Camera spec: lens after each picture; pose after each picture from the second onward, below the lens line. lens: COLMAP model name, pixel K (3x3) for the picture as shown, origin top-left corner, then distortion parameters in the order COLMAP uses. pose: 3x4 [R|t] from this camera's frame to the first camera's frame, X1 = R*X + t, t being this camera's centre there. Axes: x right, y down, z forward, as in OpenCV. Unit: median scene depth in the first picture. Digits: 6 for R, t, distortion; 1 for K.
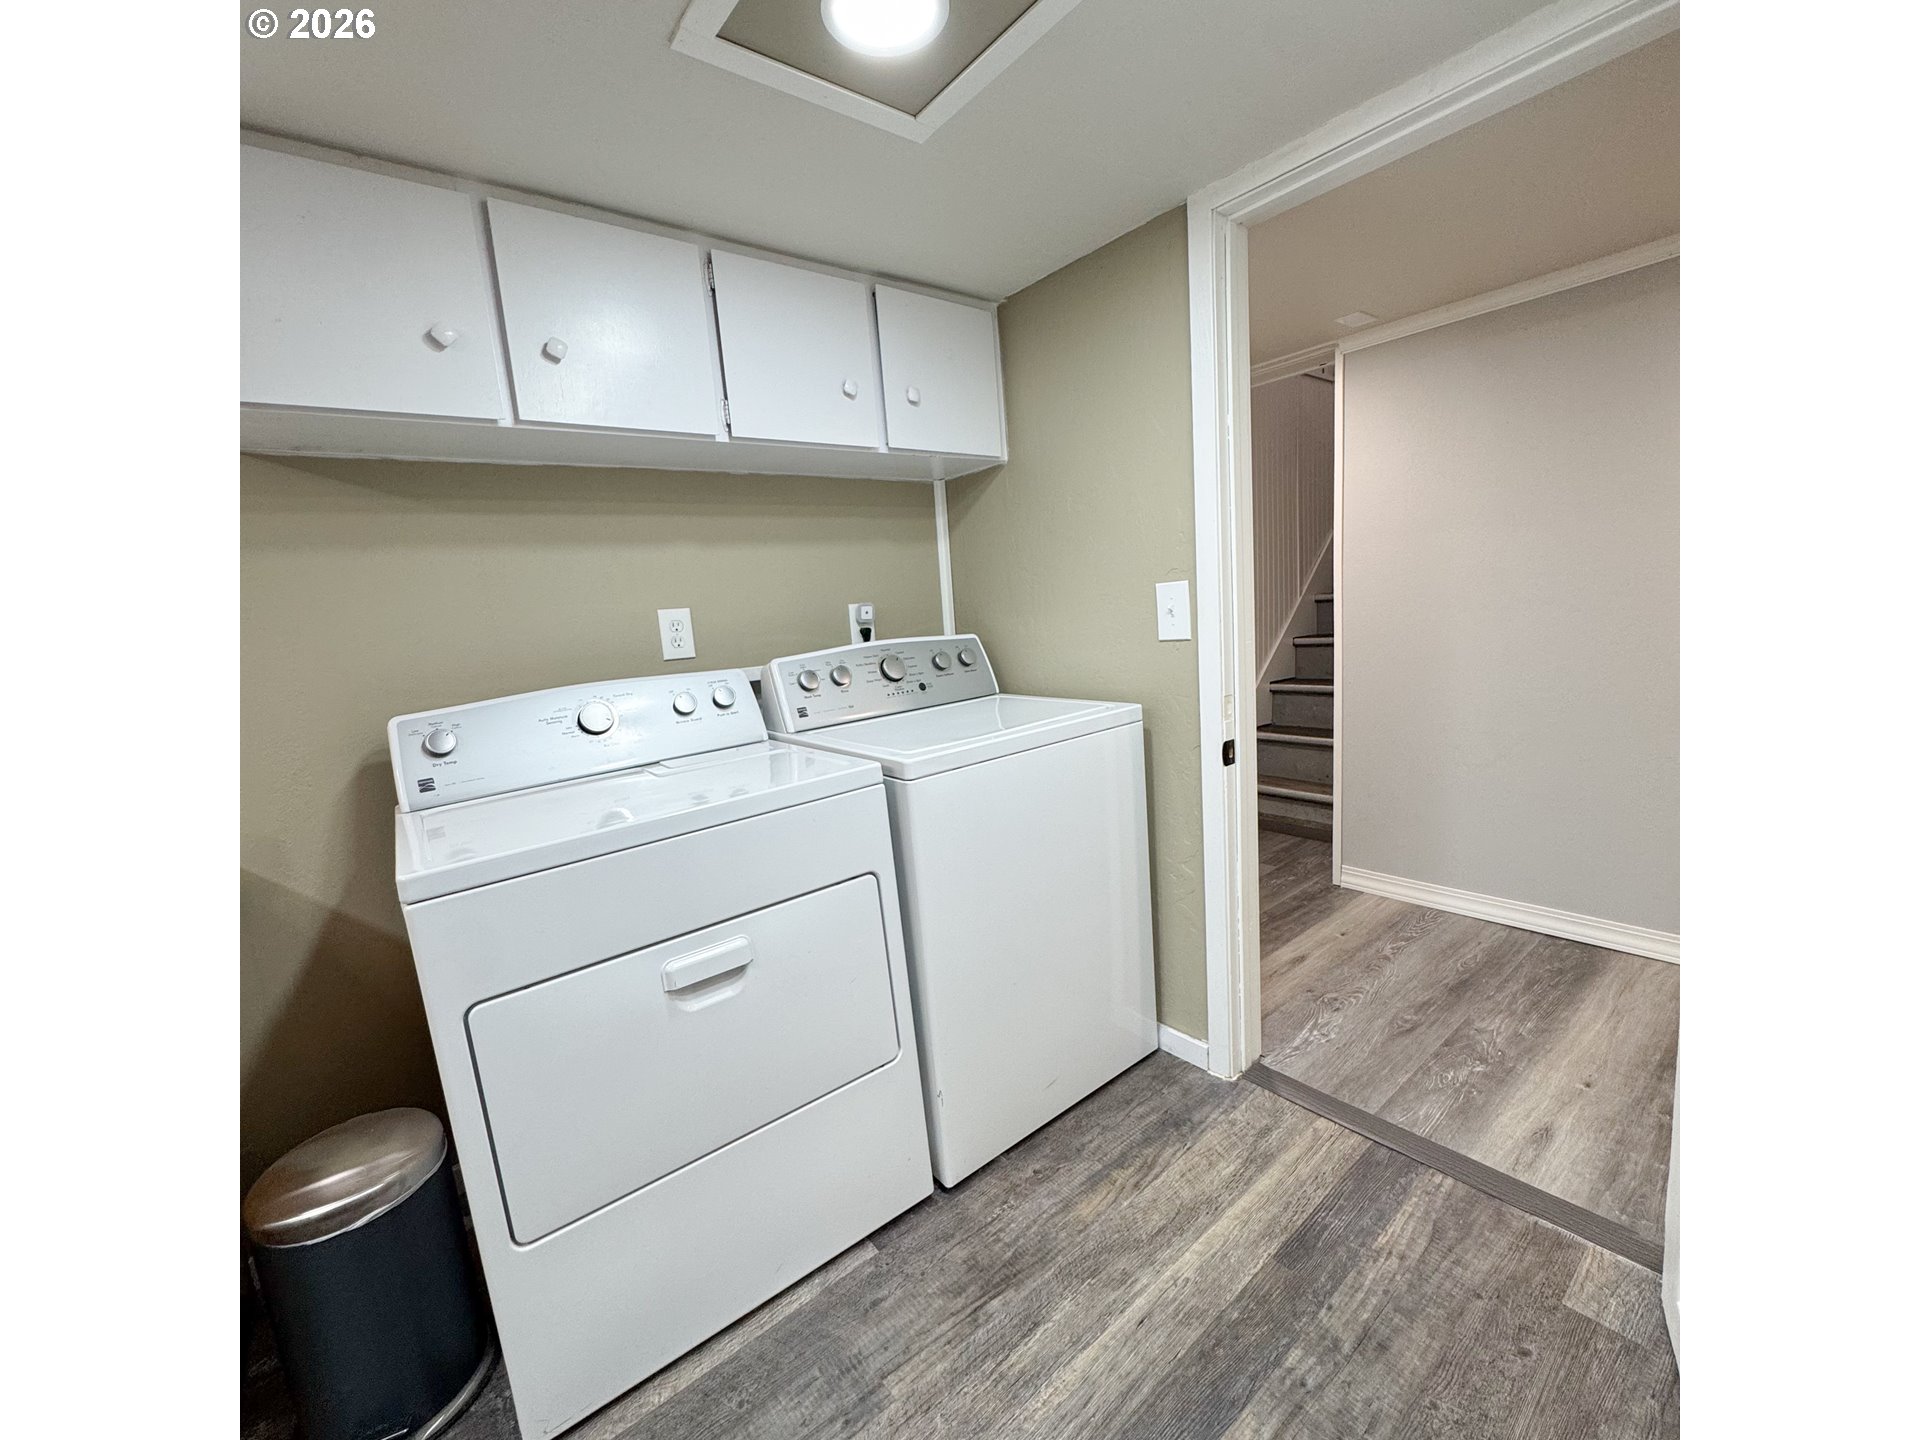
lens RADIAL K [[767.6, 0, 958.1], [0, 767.6, 719.2], [0, 0, 1]] dist [-0.003253, -0.000321]
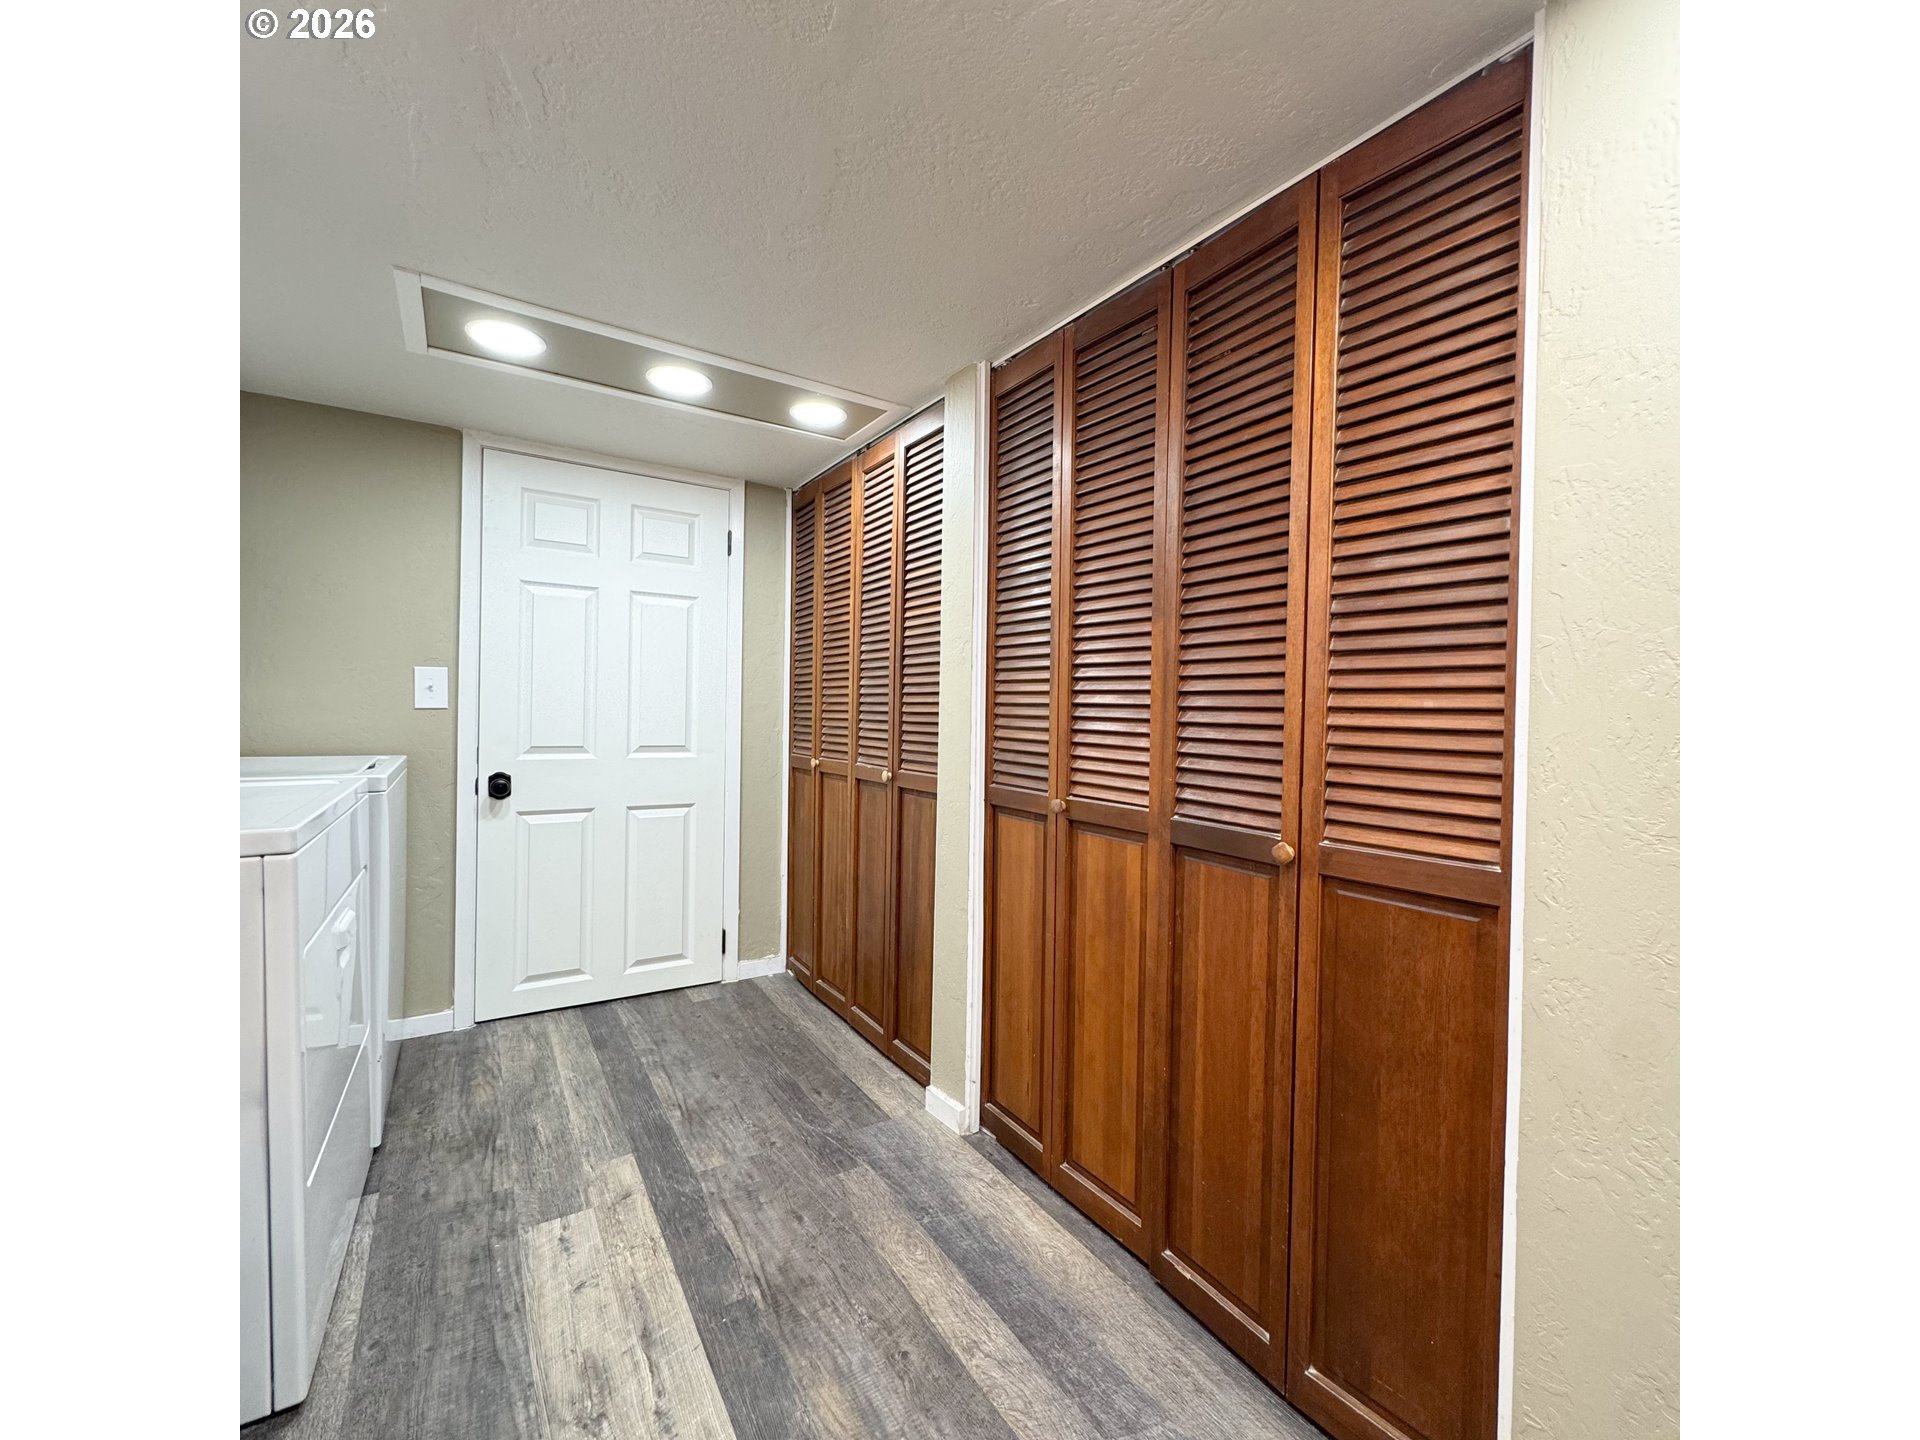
lens RADIAL K [[767.6, 0, 958.7], [0, 767.6, 722.4], [0, 0, 1]] dist [-0.003253, -0.000321]
pose [[0.099267, 0.065705, 0.992889, -1.276579], [0.129021, 0.988544, -0.078317, 0.197220], [-0.986661, 0.135878, 0.089652, -0.083028]]
